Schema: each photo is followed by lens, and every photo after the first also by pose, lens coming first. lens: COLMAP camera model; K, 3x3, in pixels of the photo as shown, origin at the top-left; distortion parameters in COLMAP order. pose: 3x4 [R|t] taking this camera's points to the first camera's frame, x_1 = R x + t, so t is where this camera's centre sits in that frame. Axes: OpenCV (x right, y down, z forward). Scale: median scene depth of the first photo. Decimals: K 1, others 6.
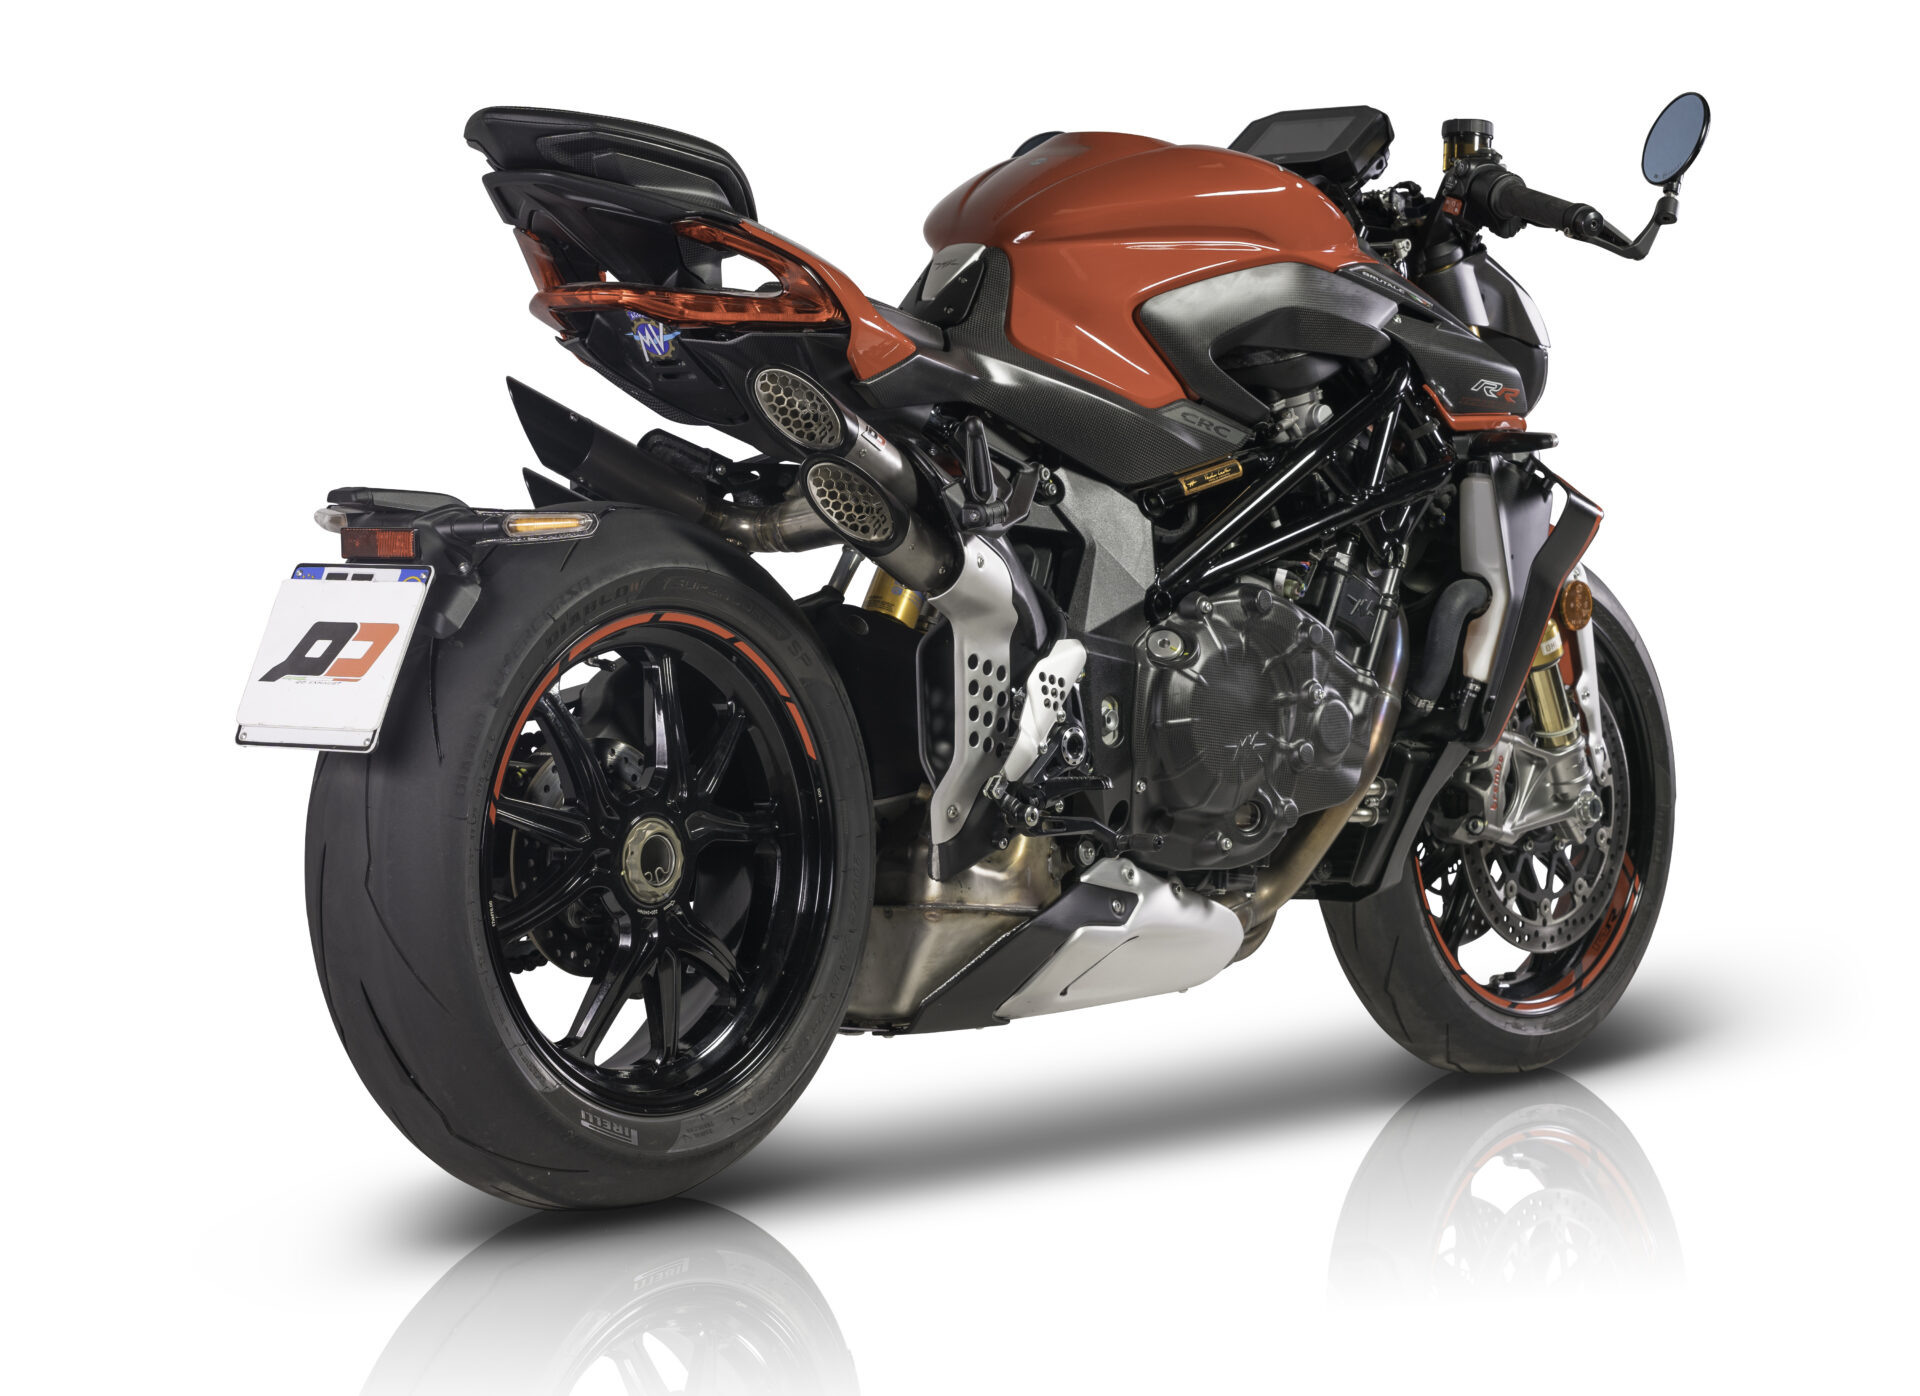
lens RADIAL K [[5854.8, 0, 903.6], [0, 5854.8, 653.2], [0, 0, 1]] dist [0.105645, 0.464852]
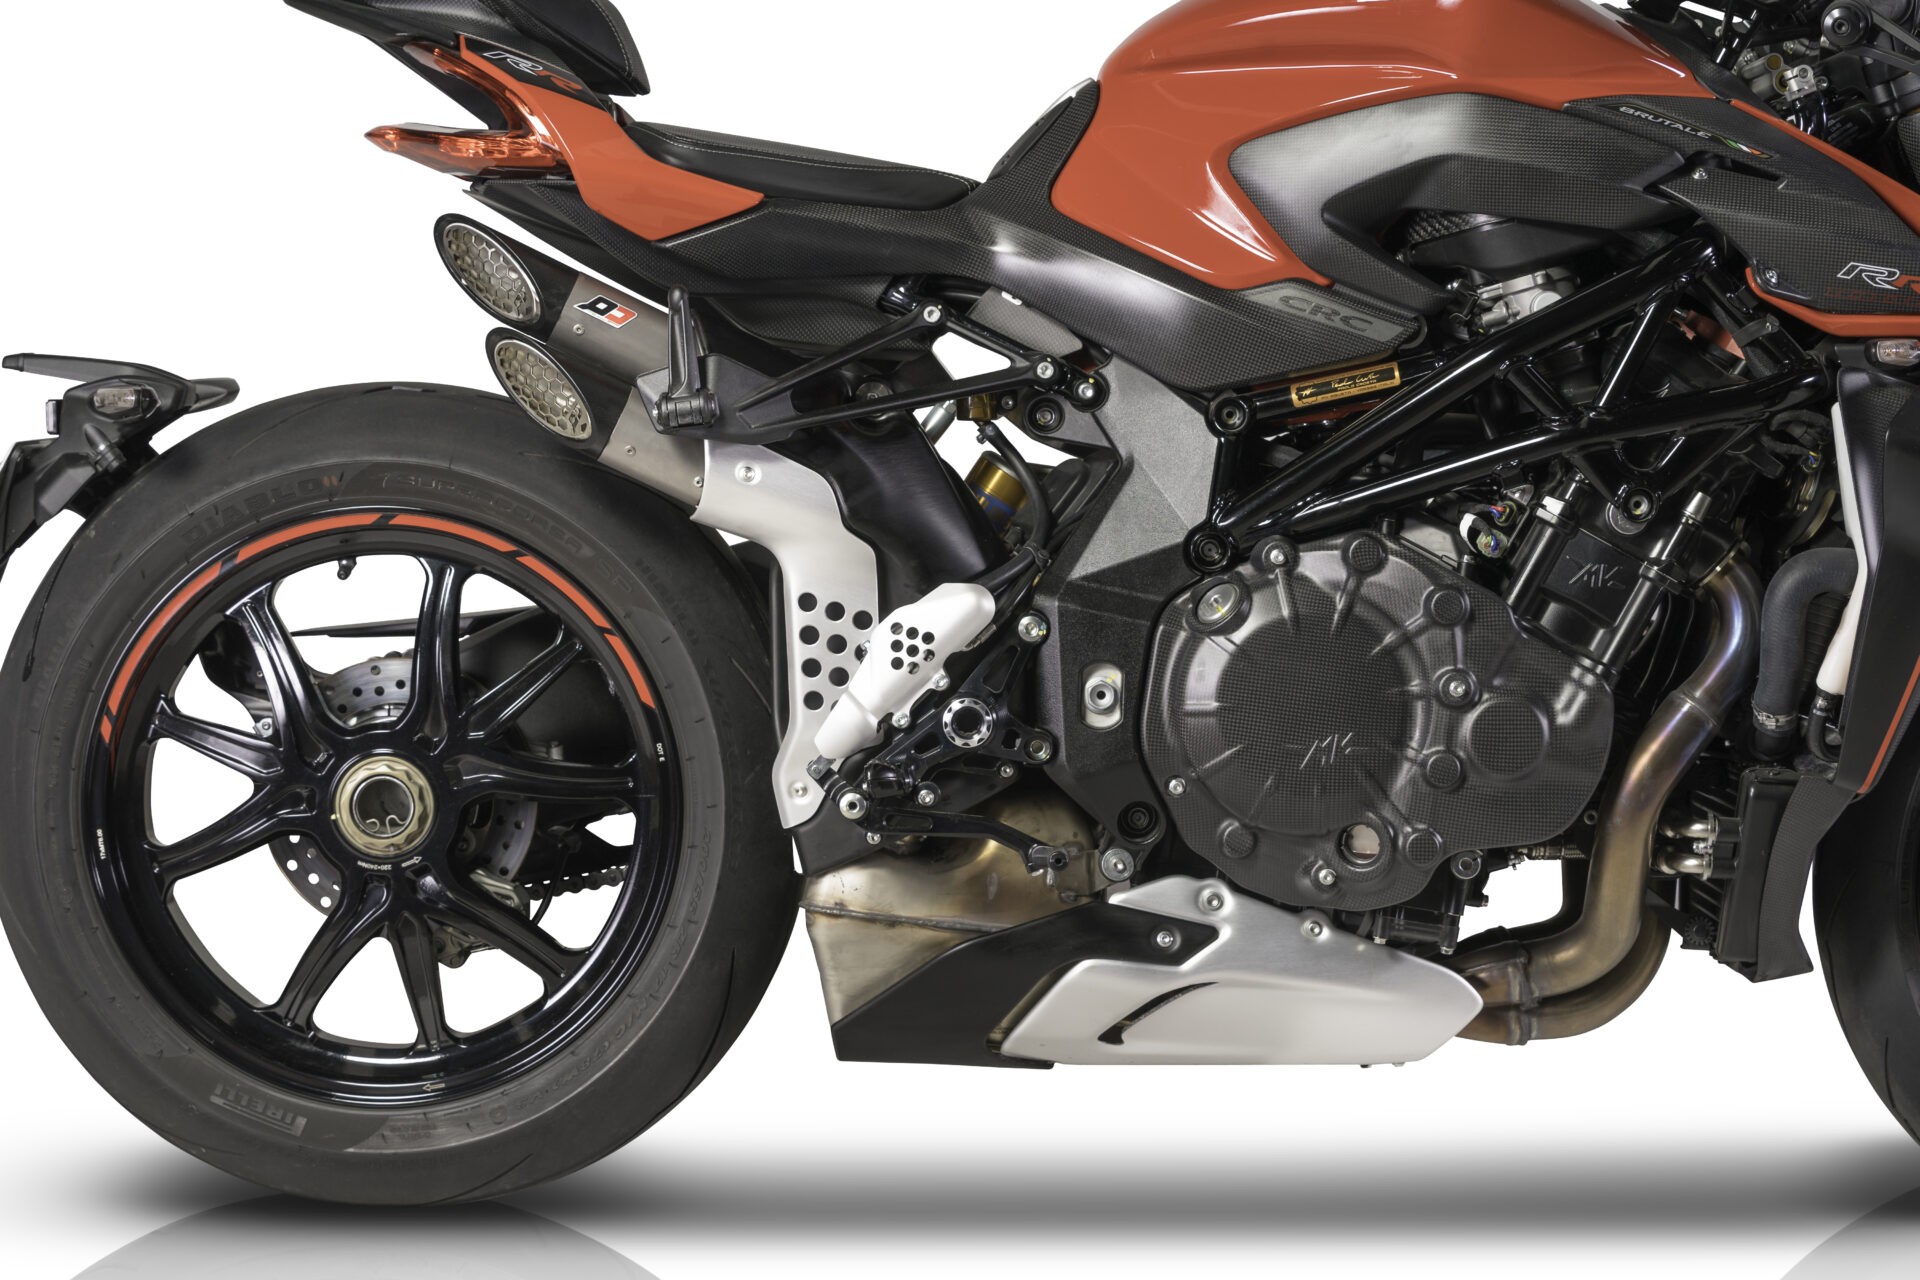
lens RADIAL K [[3821.0, 0, 960.0], [0, 3821.0, 640.0], [0, 0, 1]] dist [-0.040275, -0.125774]
pose [[0.638268, 0.073909, -0.766258, 0.409884], [-0.057320, 0.997180, 0.048438, -0.019097], [0.767678, 0.013005, 0.640704, 0.675831]]
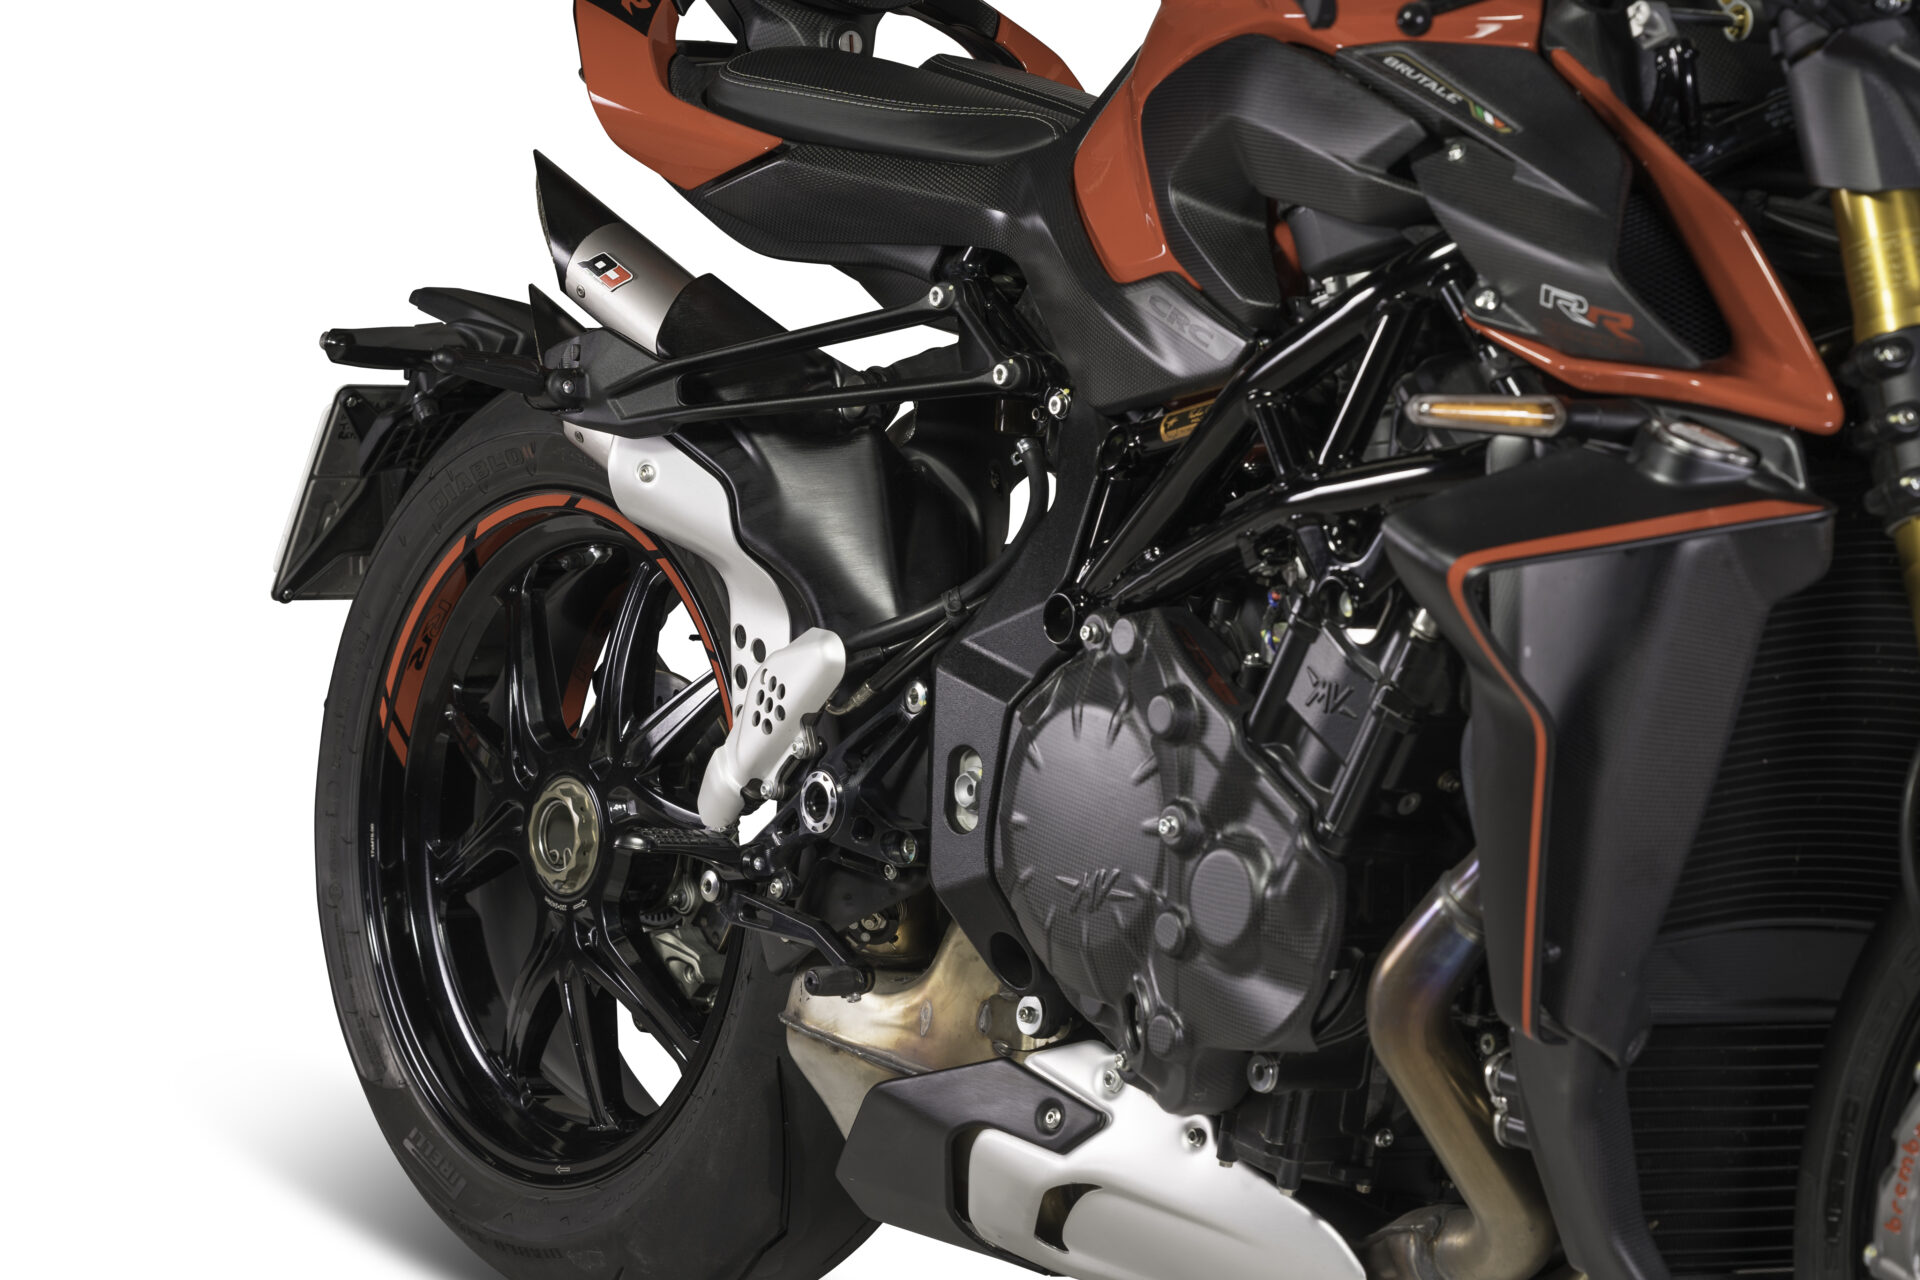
lens RADIAL K [[6155.0, 0, 960.0], [0, 6155.0, 640.0], [0, 0, 1]] dist [0.582006, 0.159724]
pose [[-0.195422, 0.086104, -0.976932, 0.659408], [-0.107198, 0.988294, 0.108549, -0.073211], [0.974843, 0.125938, -0.183904, 1.128399]]
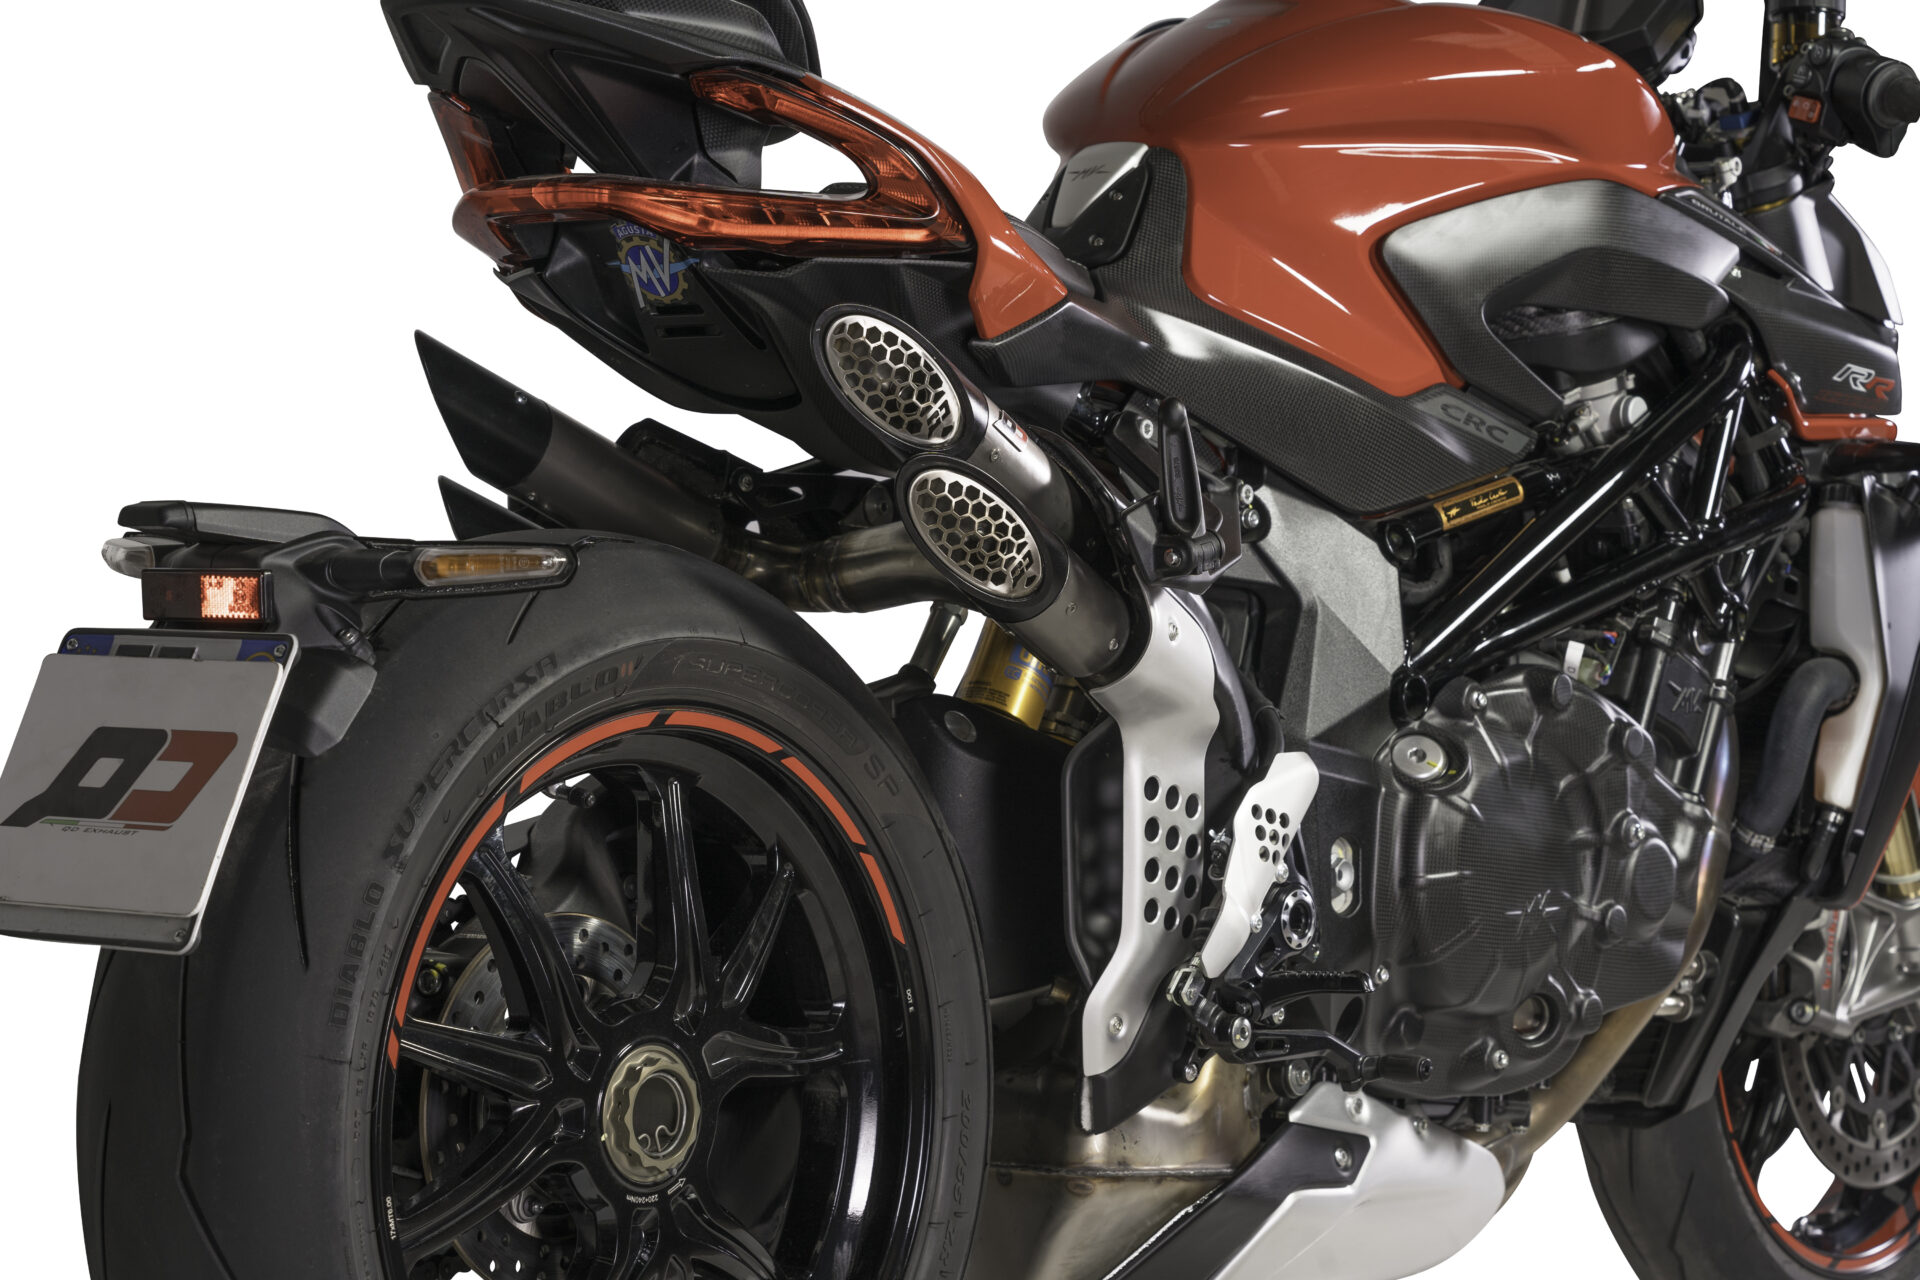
lens RADIAL K [[5264.6, 0, 960.0], [0, 5264.6, 640.0], [0, 0, 1]] dist [-0.000637, 0.185139]
pose [[0.998888, 0.007084, 0.046619, -0.034789], [-0.006646, 0.999932, -0.009559, -0.008842], [-0.046684, 0.009238, 0.998867, 0.425310]]
